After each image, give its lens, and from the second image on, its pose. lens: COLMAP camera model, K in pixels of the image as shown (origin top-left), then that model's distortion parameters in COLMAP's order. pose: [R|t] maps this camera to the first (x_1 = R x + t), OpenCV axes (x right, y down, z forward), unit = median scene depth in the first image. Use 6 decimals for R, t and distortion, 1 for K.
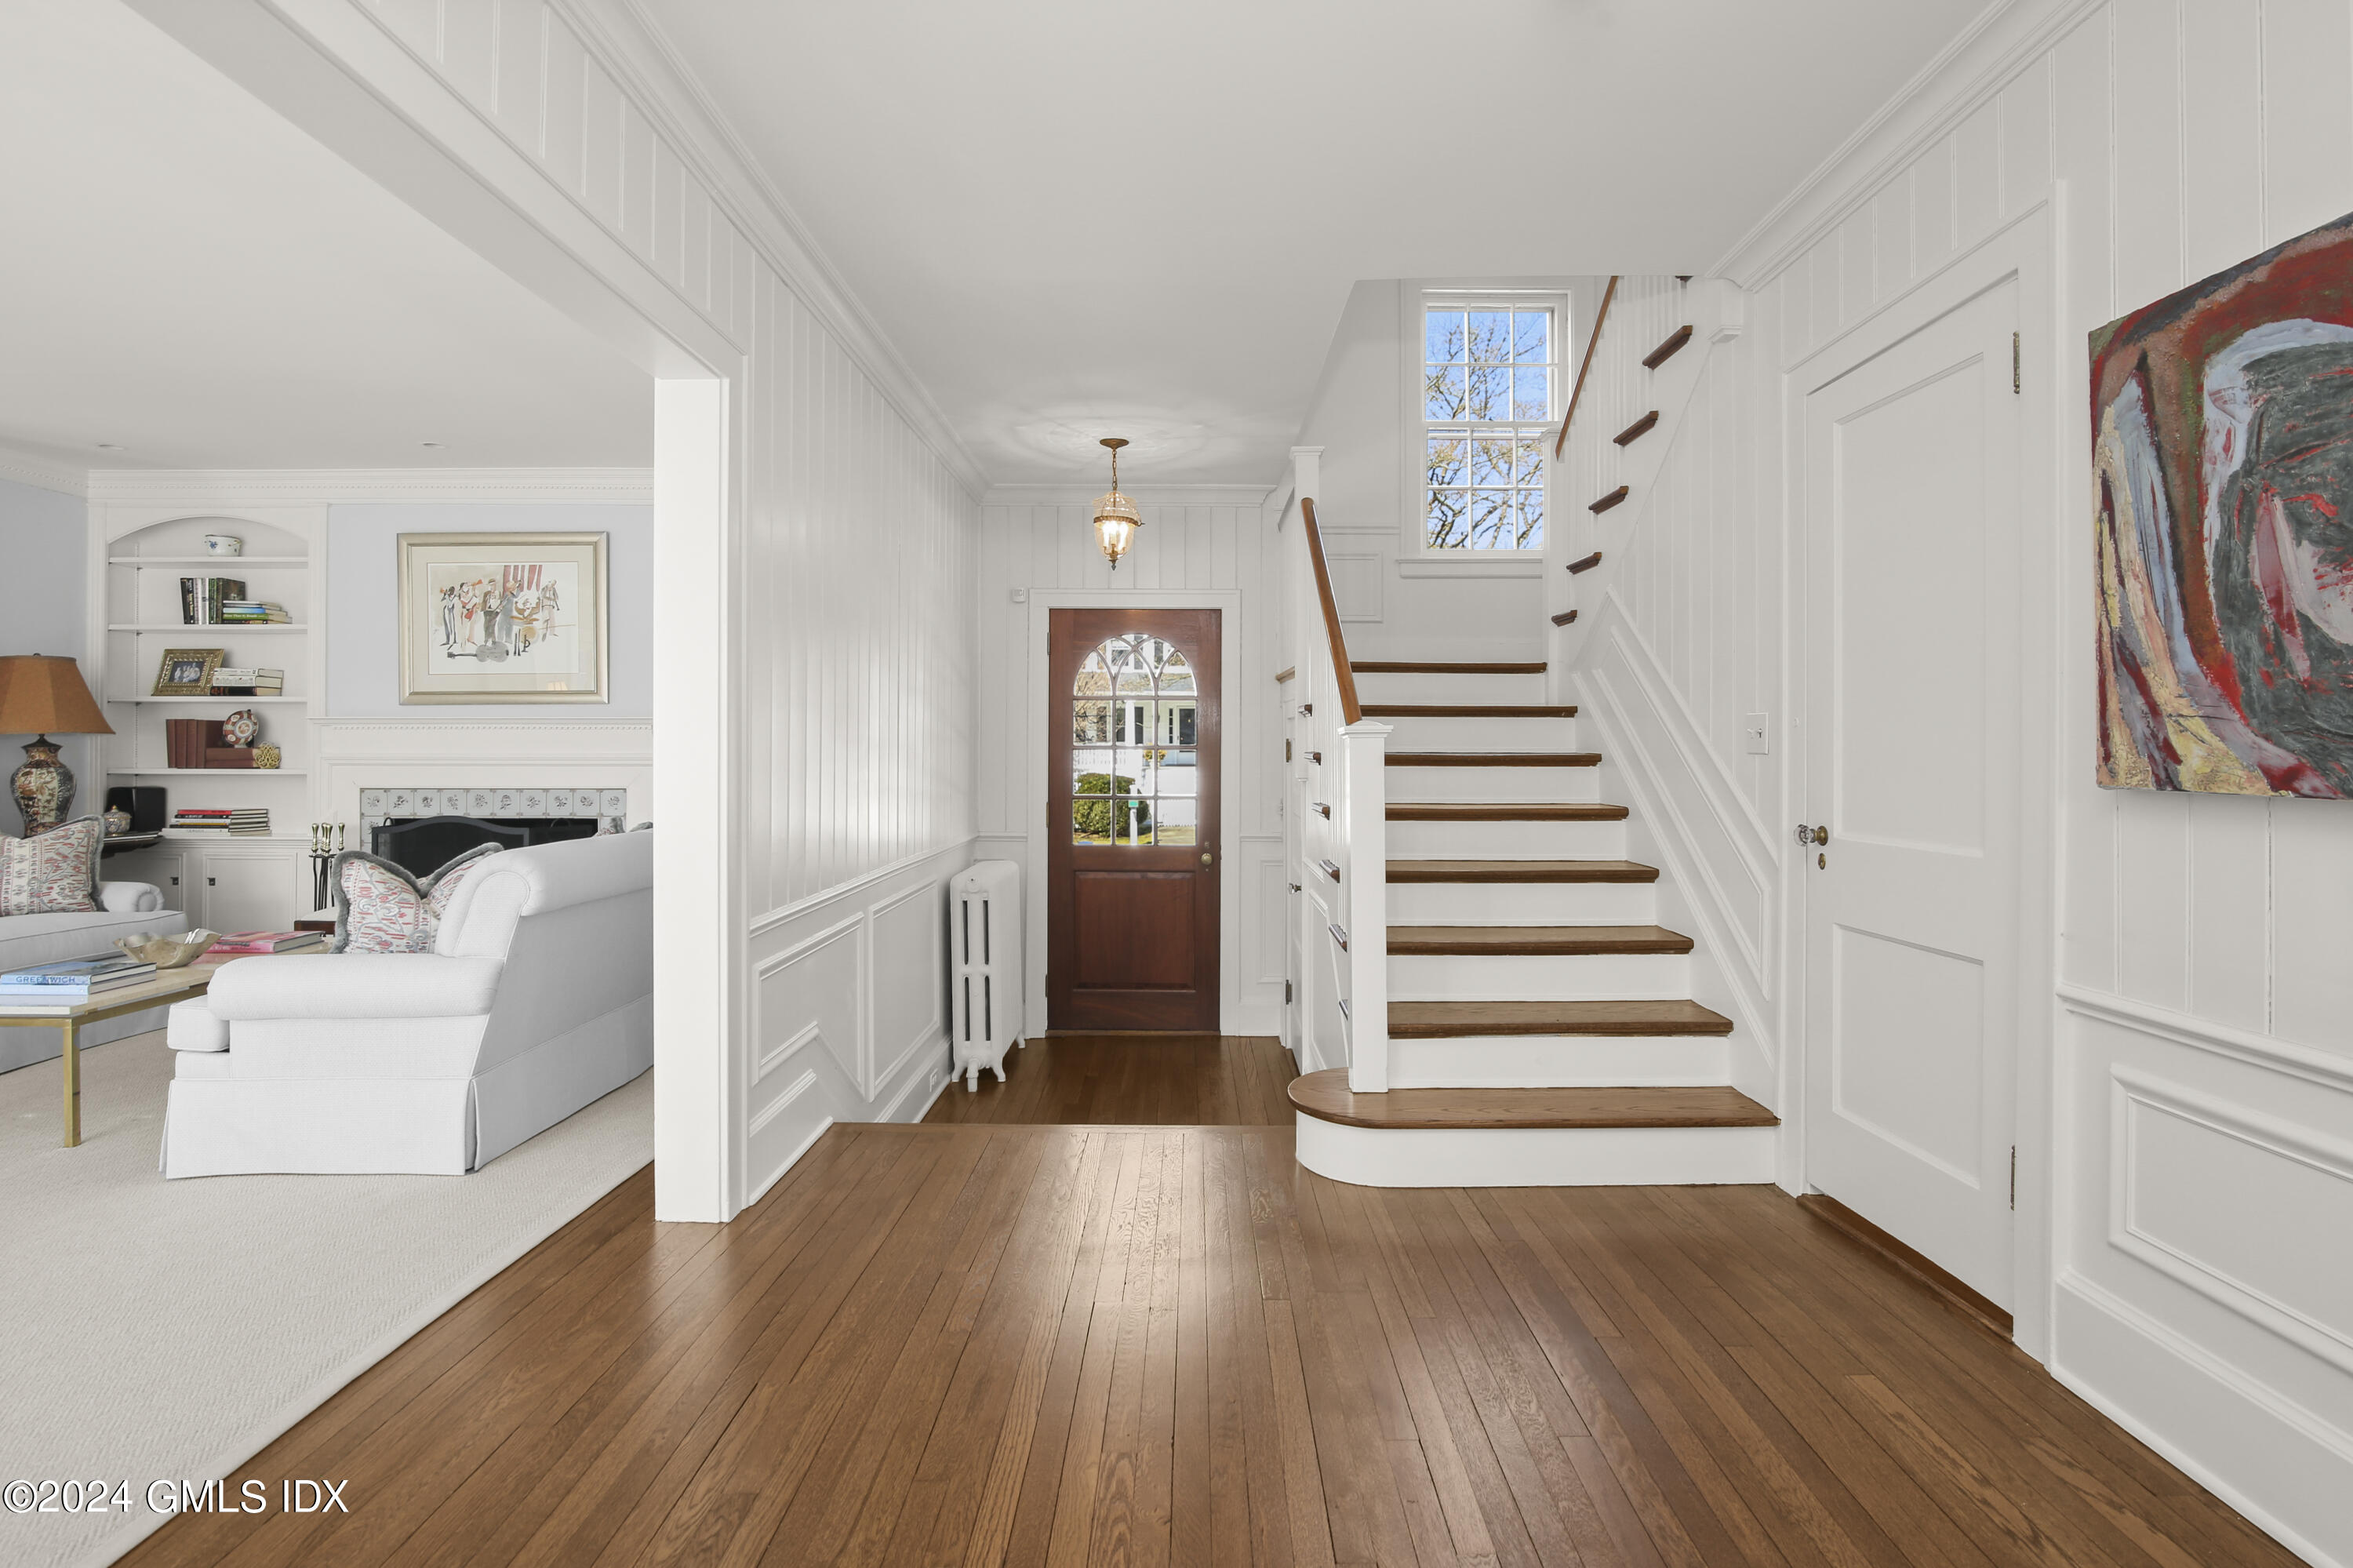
lens RADIAL K [[1099.0, 0, 1172.0], [0, 1099.0, 773.3], [0, 0, 1]] dist [-0.009148, -0.000769]
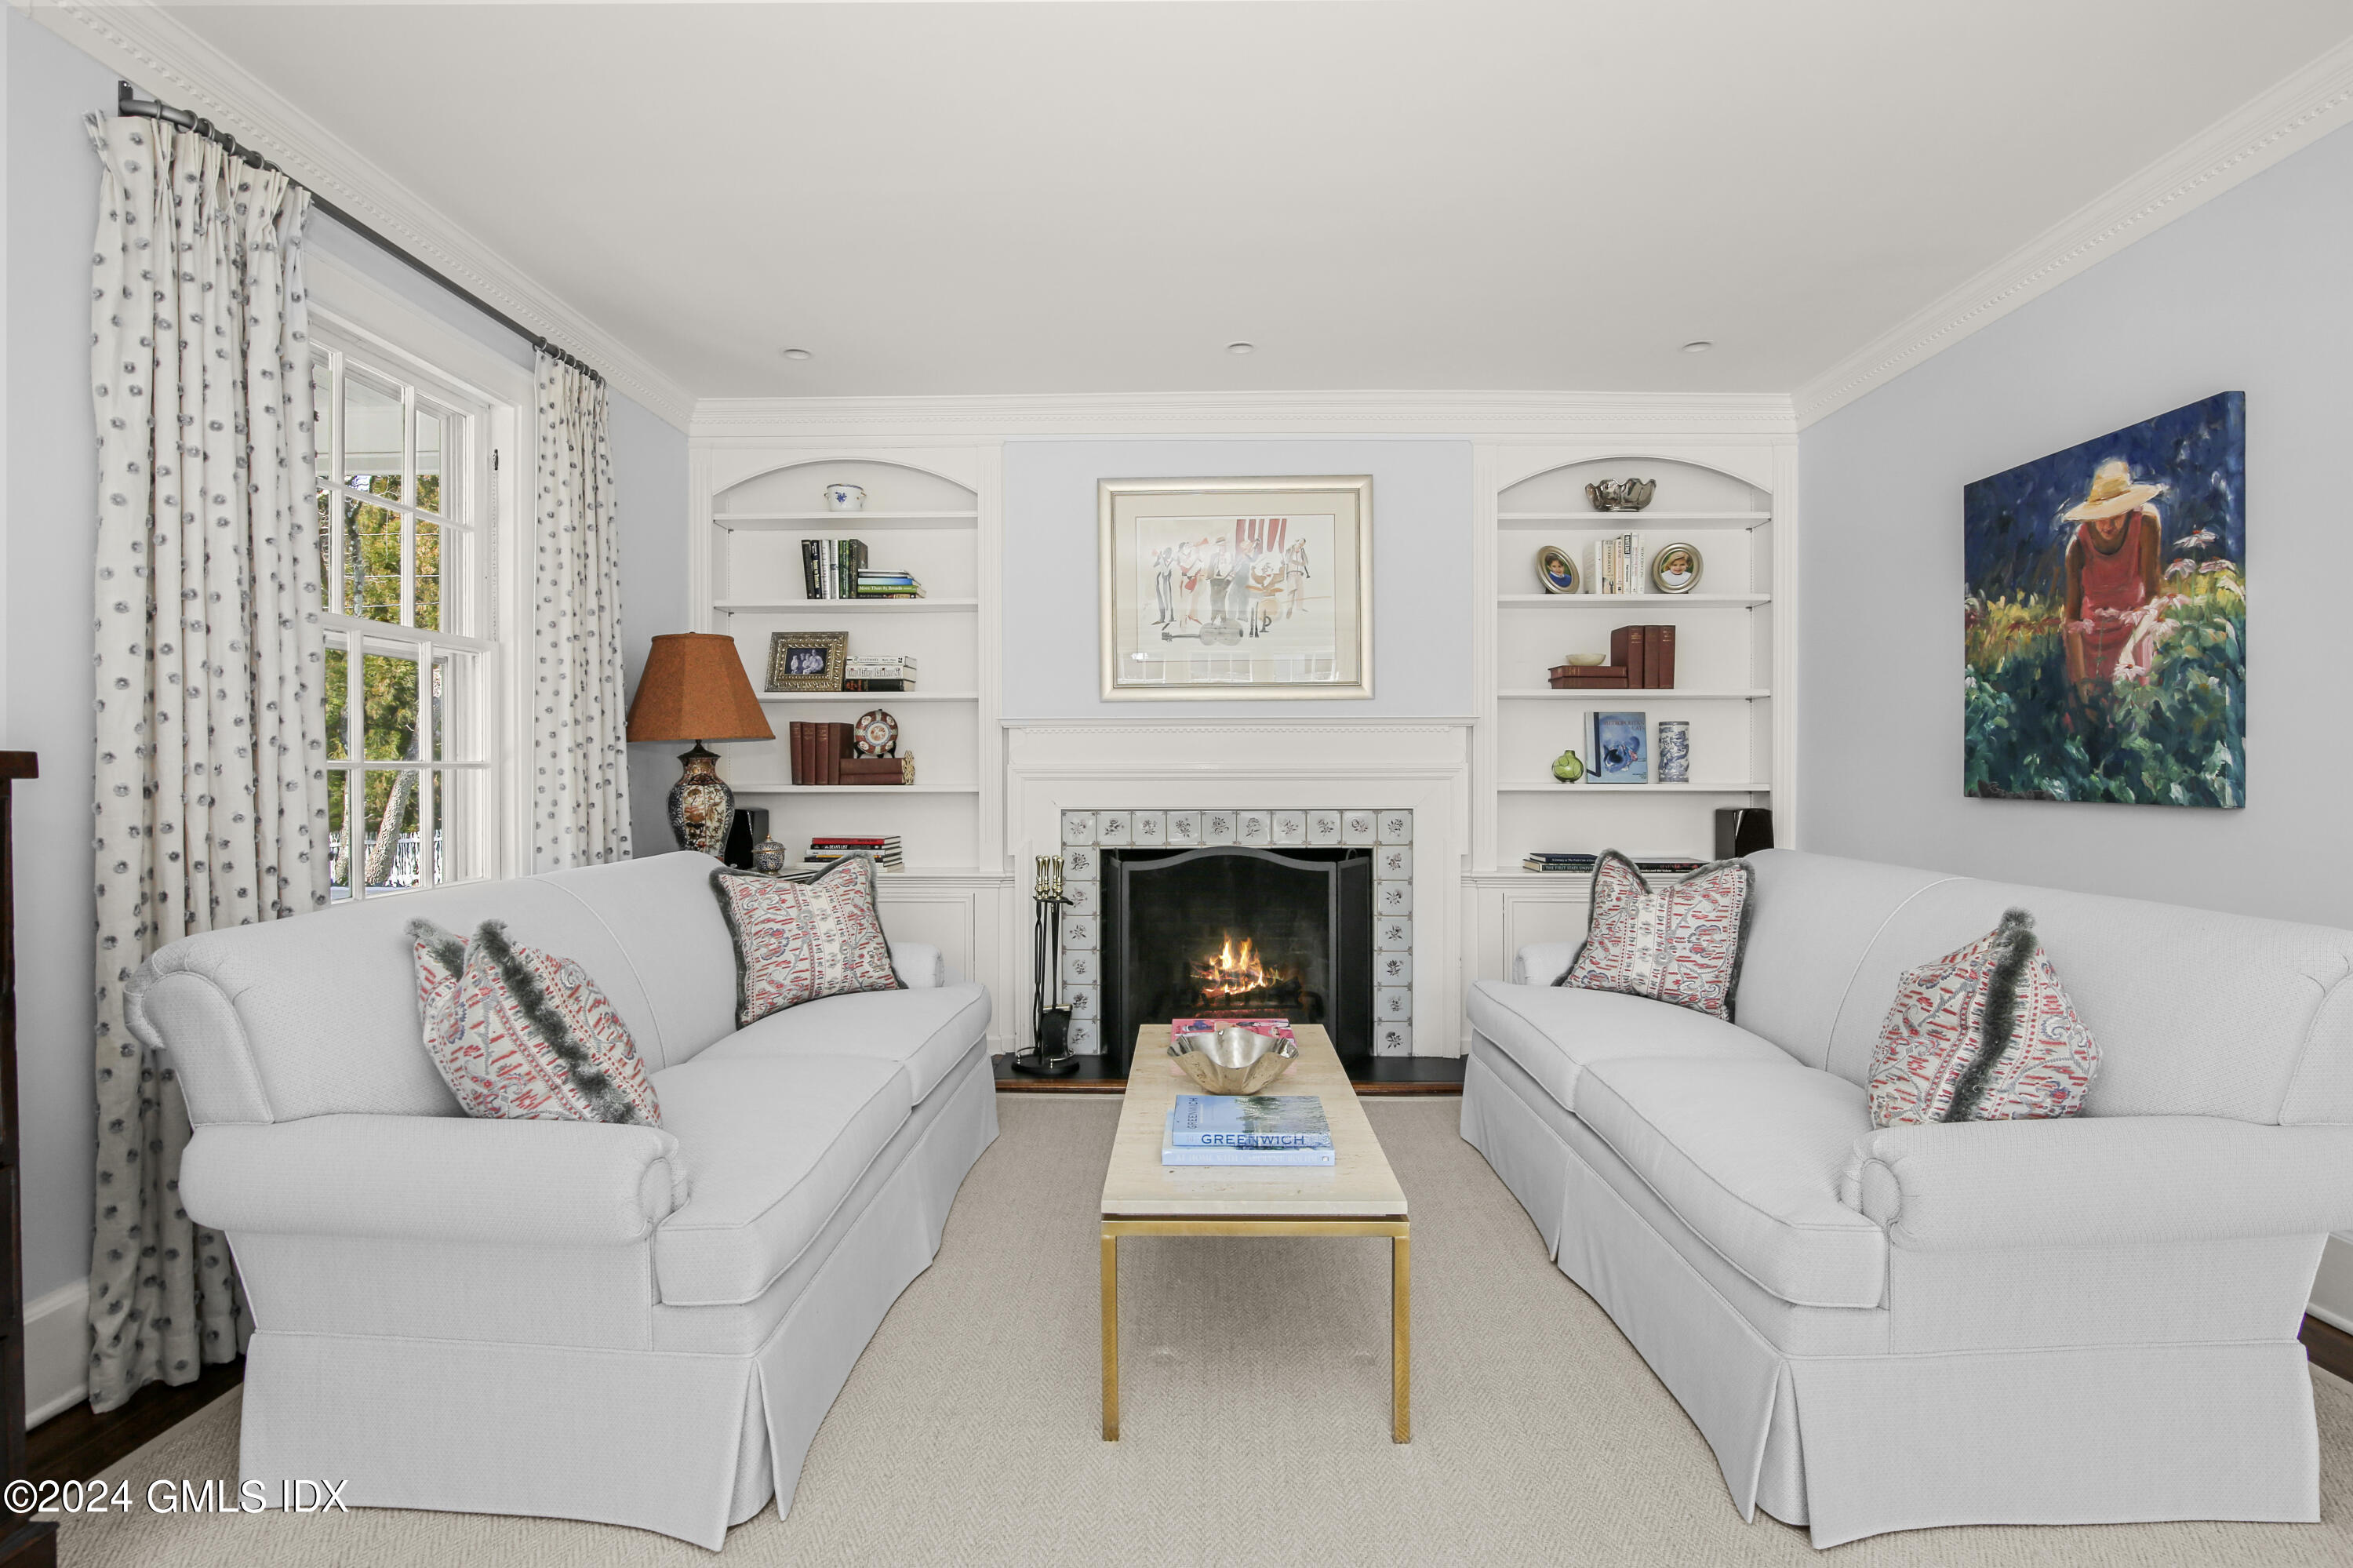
lens RADIAL K [[1099.0, 0, 1189.5], [0, 1099.0, 773.5], [0, 0, 1]] dist [-0.009148, -0.000769]
pose [[0.999904, -0.004603, -0.013068, -0.630446], [0.004445, 0.999917, -0.012083, -0.002223], [0.013123, 0.012024, 0.999842, 0.225986]]
